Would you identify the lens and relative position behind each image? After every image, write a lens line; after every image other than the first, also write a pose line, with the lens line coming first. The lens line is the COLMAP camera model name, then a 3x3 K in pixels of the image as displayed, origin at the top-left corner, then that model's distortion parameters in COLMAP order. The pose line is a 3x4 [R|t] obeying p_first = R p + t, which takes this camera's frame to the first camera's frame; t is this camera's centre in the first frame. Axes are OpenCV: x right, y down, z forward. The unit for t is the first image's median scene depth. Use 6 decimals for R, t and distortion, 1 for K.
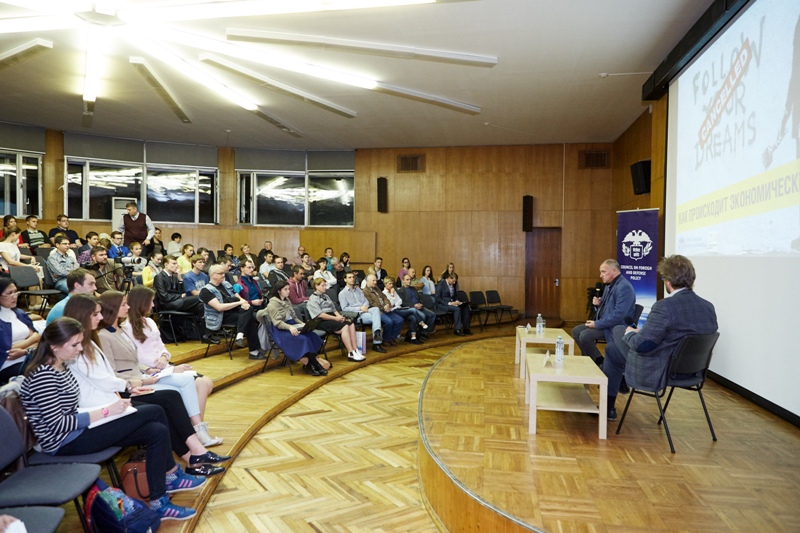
lens RADIAL K [[548.7, 0, 399.6], [0, 548.7, 258.0], [0, 0, 1]] dist [0.000676, -0.000209]
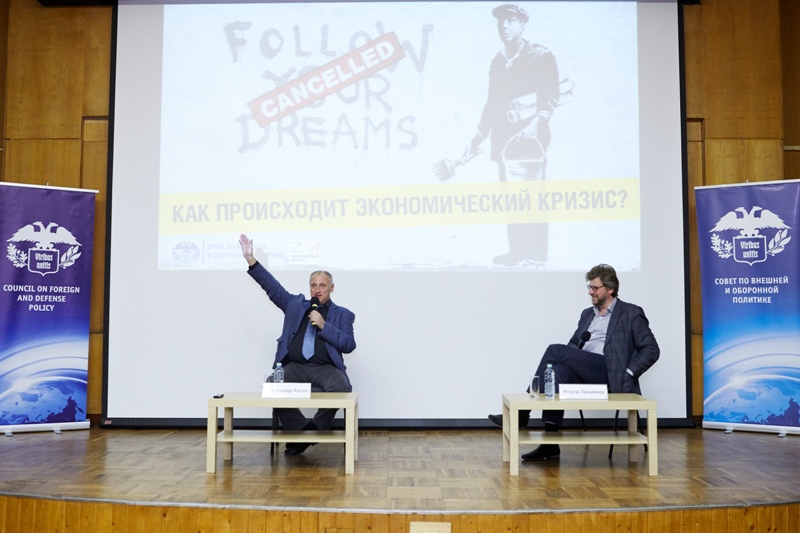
lens RADIAL K [[823.6, 0, 400.0], [0, 823.6, 266.5], [0, 0, 1]] dist [-0.061774, 0.039632]
pose [[-0.159414, 0.038465, 0.986462, -0.452165], [-0.000115, 0.999240, -0.038981, 0.027346], [-0.987212, -0.006327, -0.159289, 0.782791]]
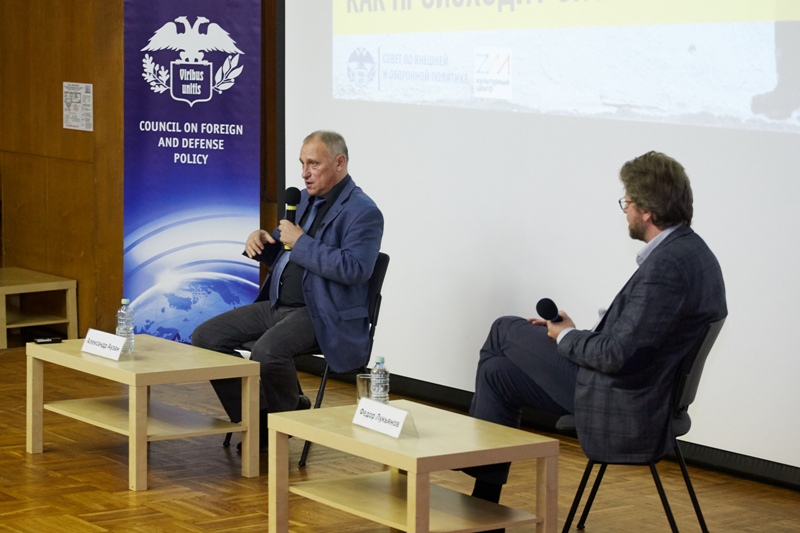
lens RADIAL K [[2266.7, 0, 400.0], [0, 2266.7, 266.5], [0, 0, 1]] dist [-0.092550, -0.766836]
pose [[0.712215, -0.098172, 0.695063, -0.462552], [0.013442, 0.991898, 0.126323, -0.073185], [-0.701833, -0.080626, 0.707764, -0.086942]]
